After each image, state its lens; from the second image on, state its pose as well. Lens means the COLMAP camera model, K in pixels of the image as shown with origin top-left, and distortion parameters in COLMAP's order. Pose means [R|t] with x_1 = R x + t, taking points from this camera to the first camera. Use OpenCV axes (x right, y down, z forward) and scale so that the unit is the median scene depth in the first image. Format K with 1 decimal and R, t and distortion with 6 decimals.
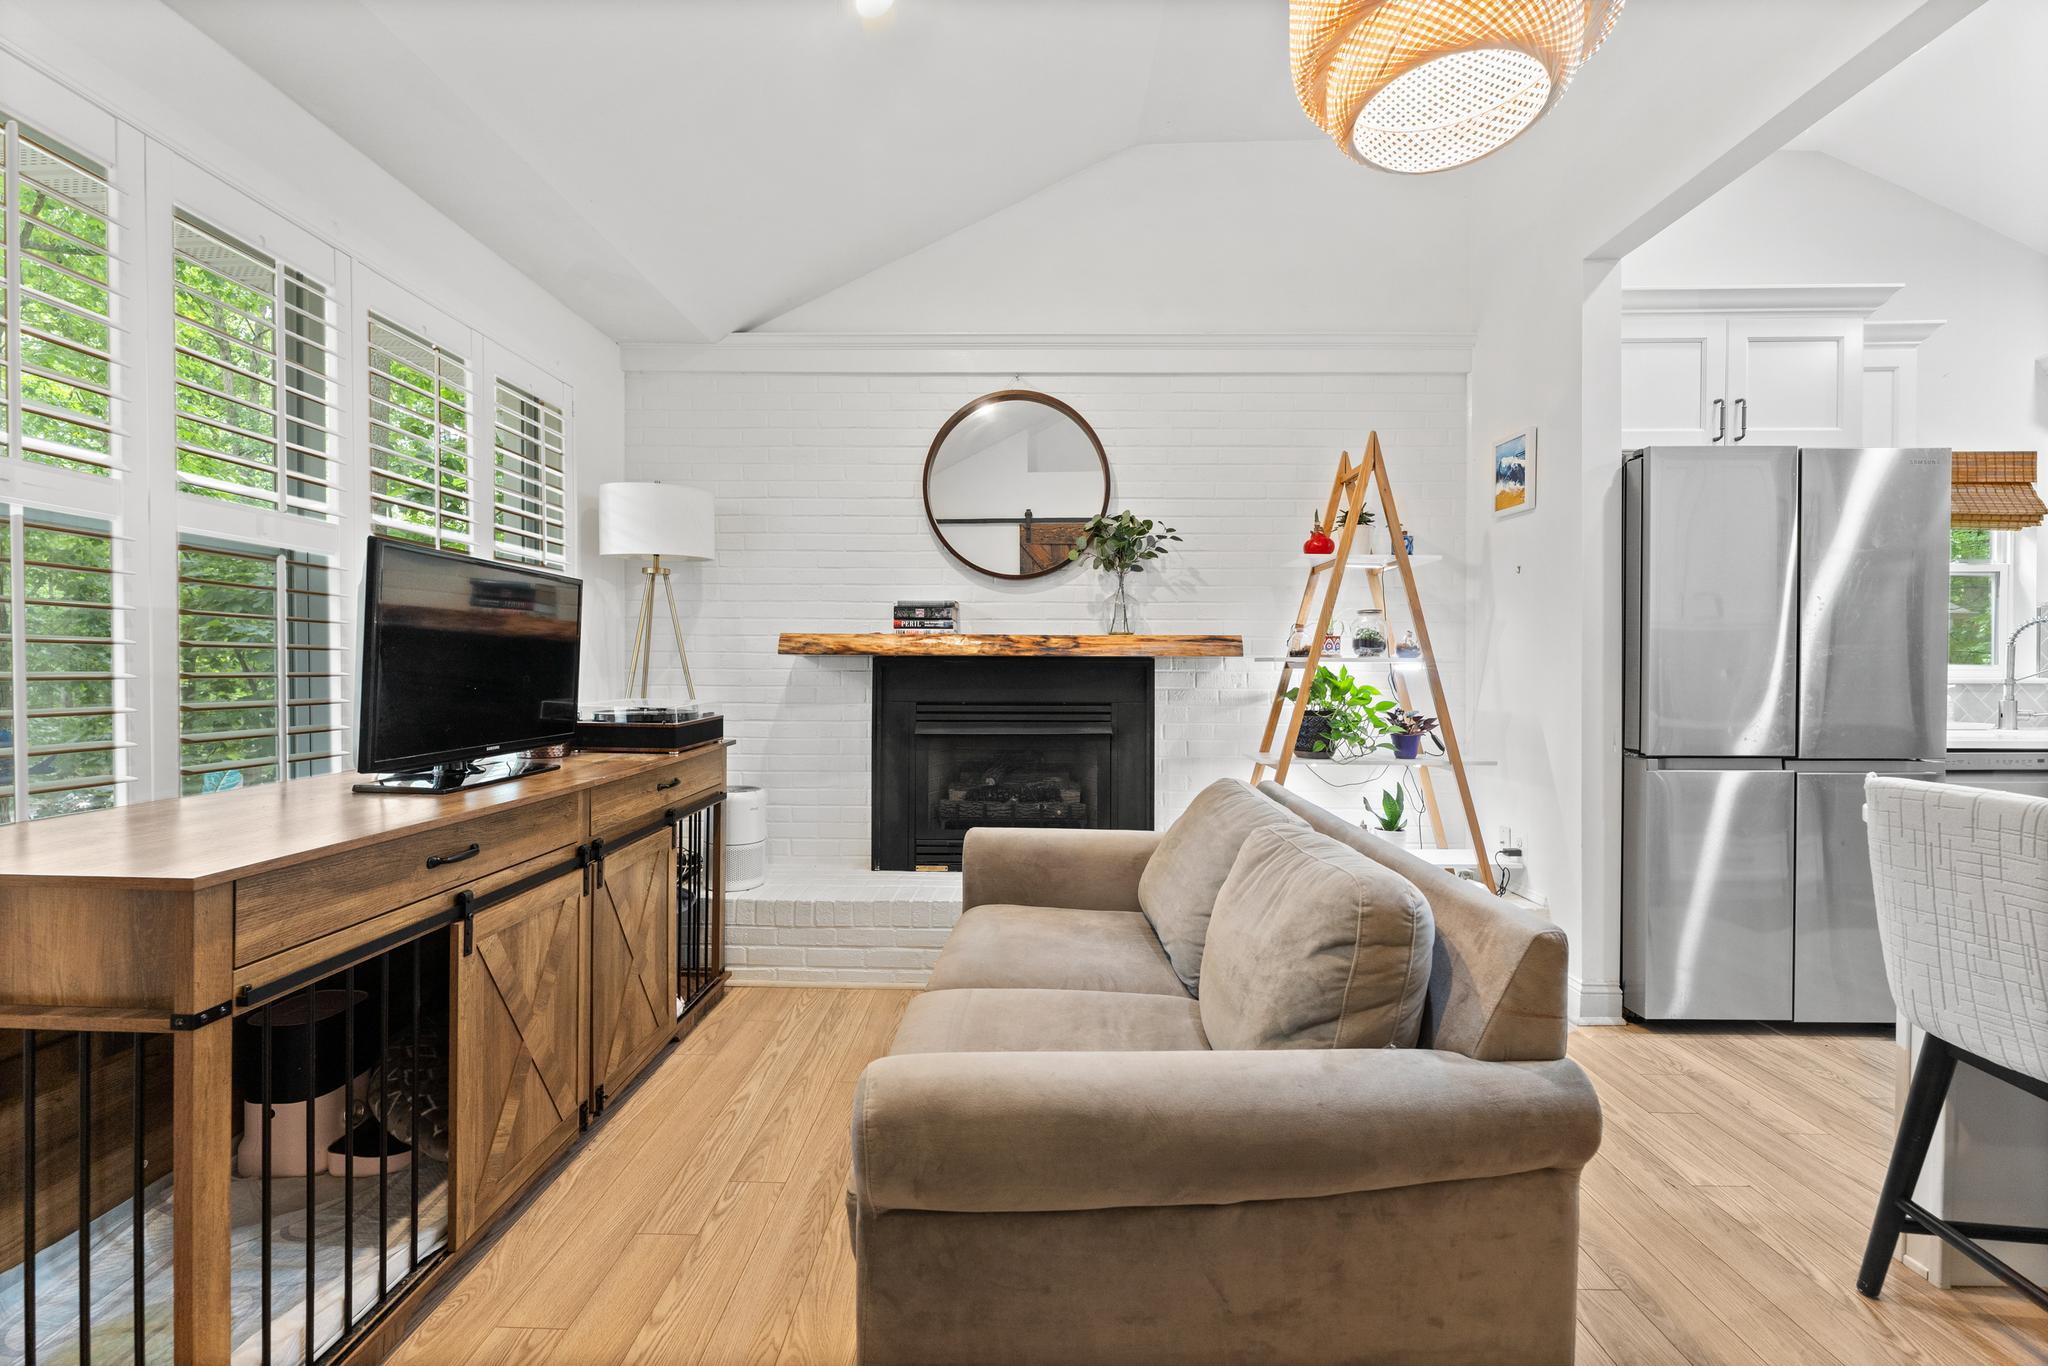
lens RADIAL K [[828.2, 0, 1016.2], [0, 828.2, 677.8], [0, 0, 1]] dist [-0.001719, -0.000100]
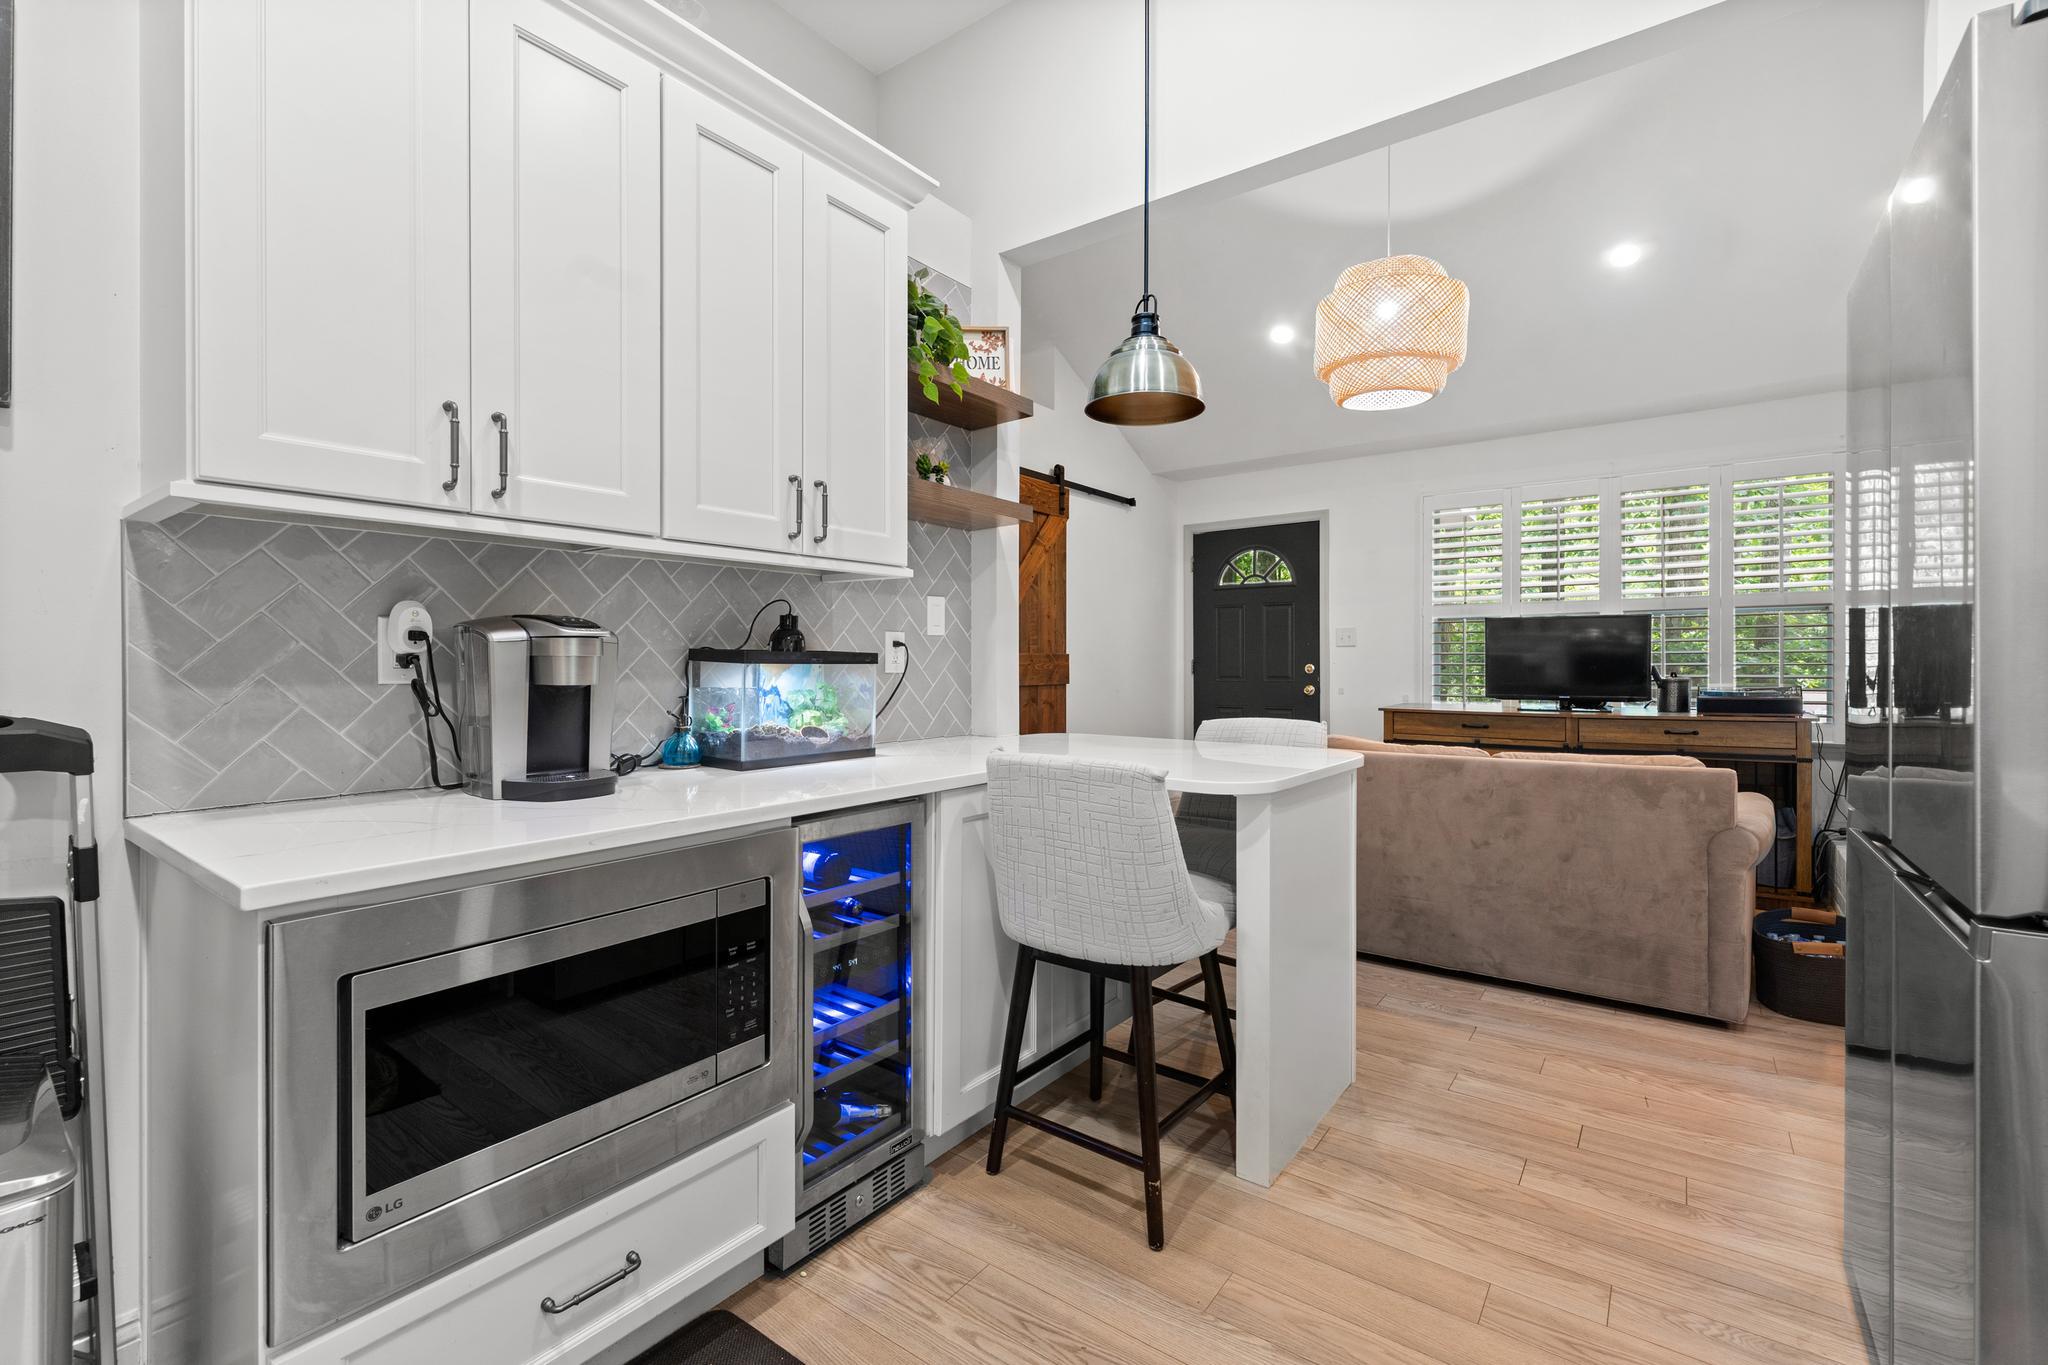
lens RADIAL K [[889.9, 0, 1018.6], [0, 889.9, 665.5], [0, 0, 1]] dist [0.000094, -0.001153]
pose [[-0.581285, 0.000566, -0.813700, 1.400585], [-0.011040, 0.999902, 0.008582, -0.004758], [0.813625, 0.013972, -0.581222, 0.750576]]
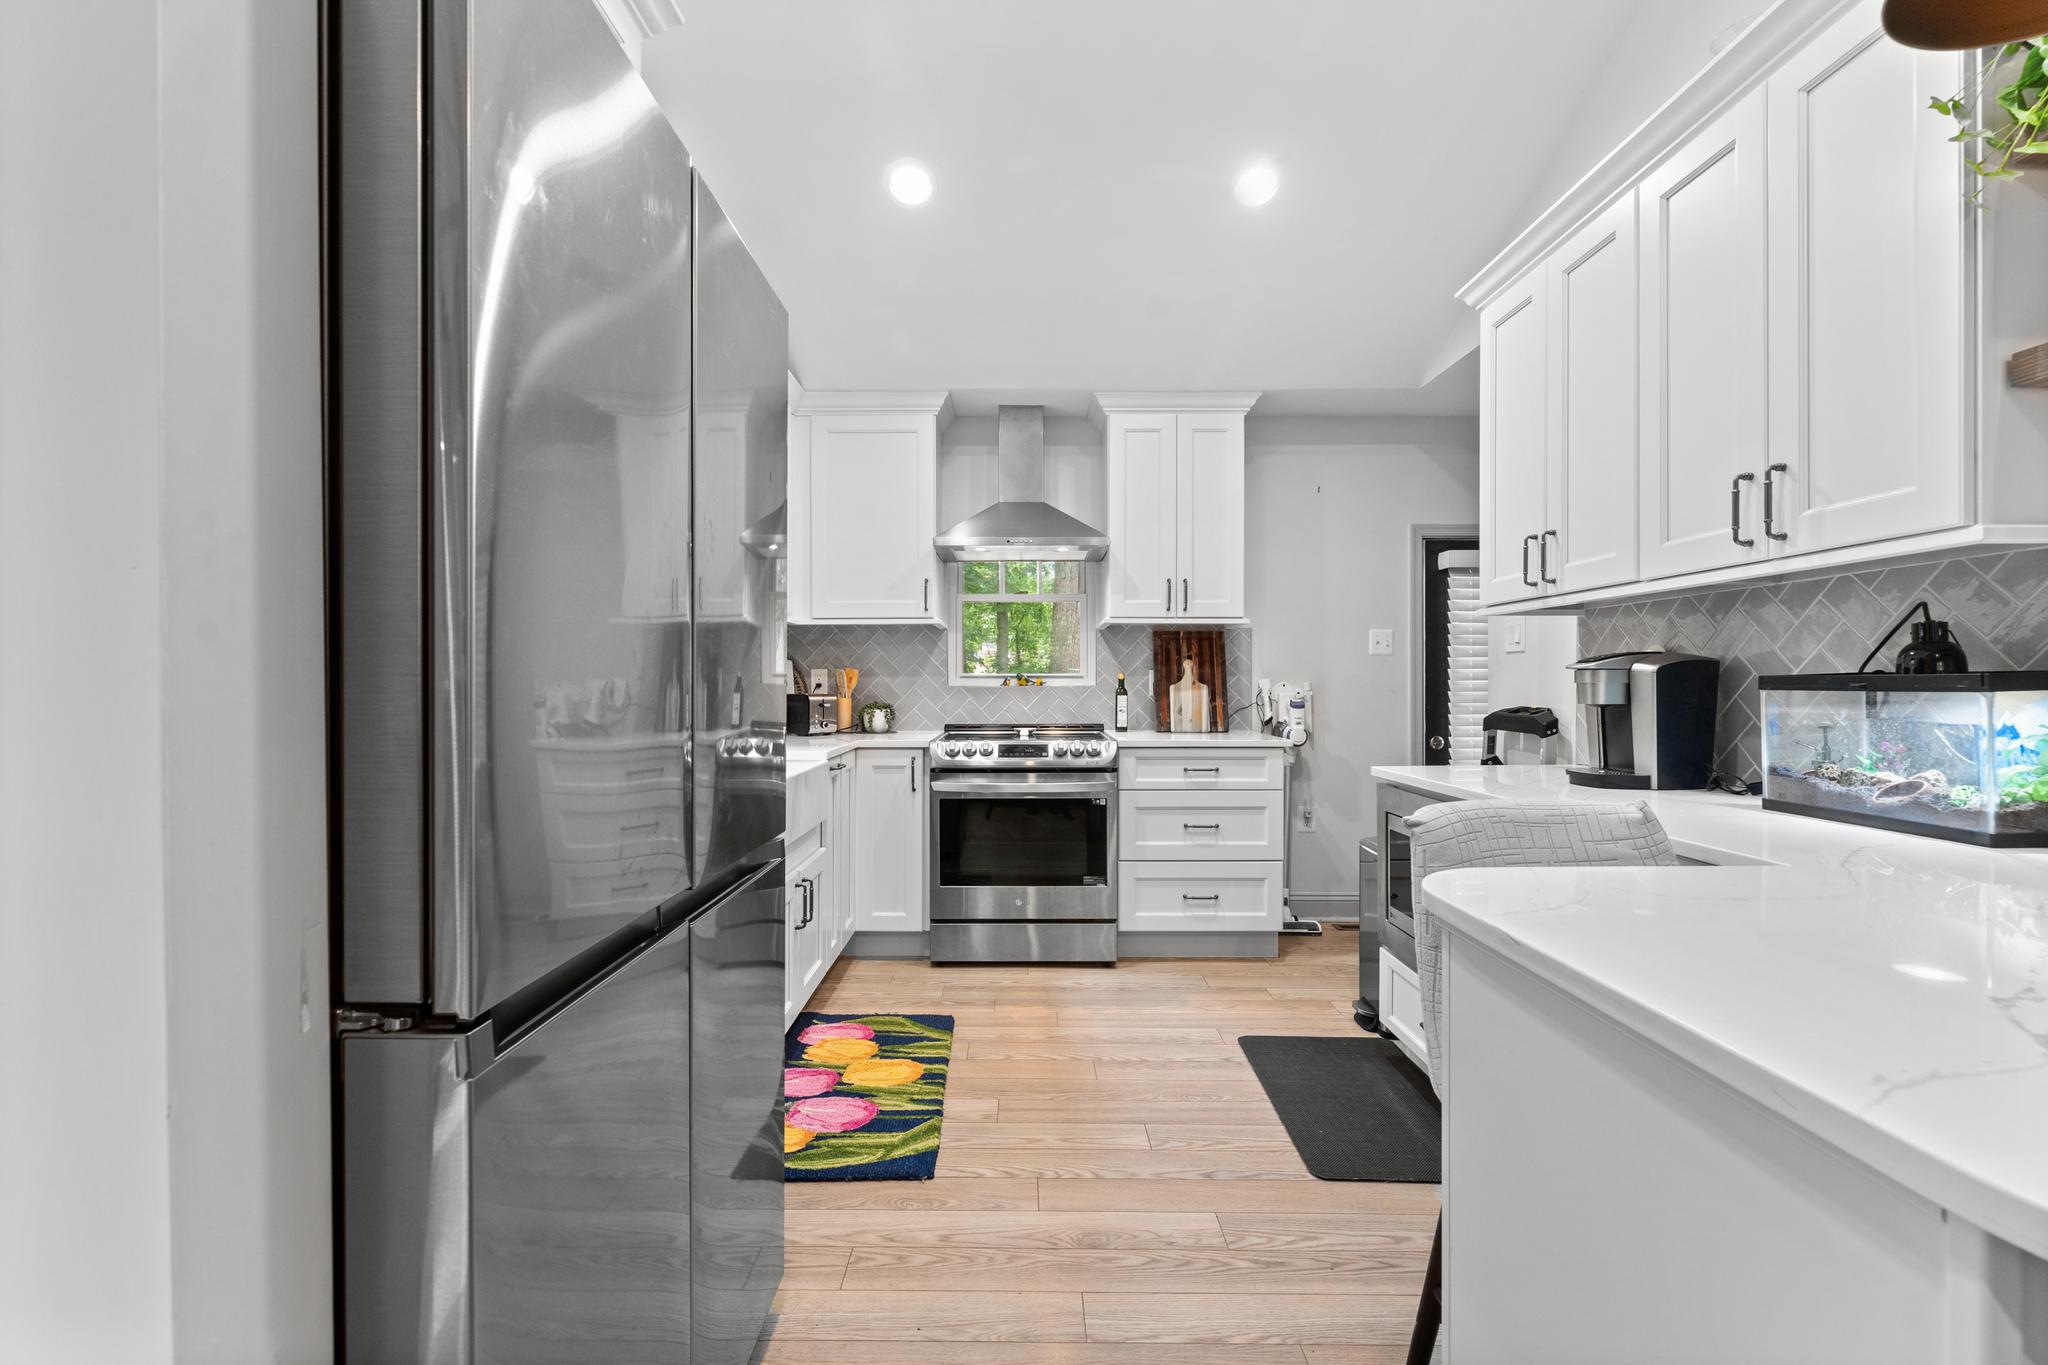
lens RADIAL K [[858.6, 0, 1021.5], [0, 858.6, 690.0], [0, 0, 1]] dist [0.000014, -0.000367]
pose [[-0.019193, -0.007852, 0.999785, 0.422285], [0.007934, 0.999936, 0.008005, -0.006401], [-0.999784, 0.008086, -0.019129, 0.708414]]
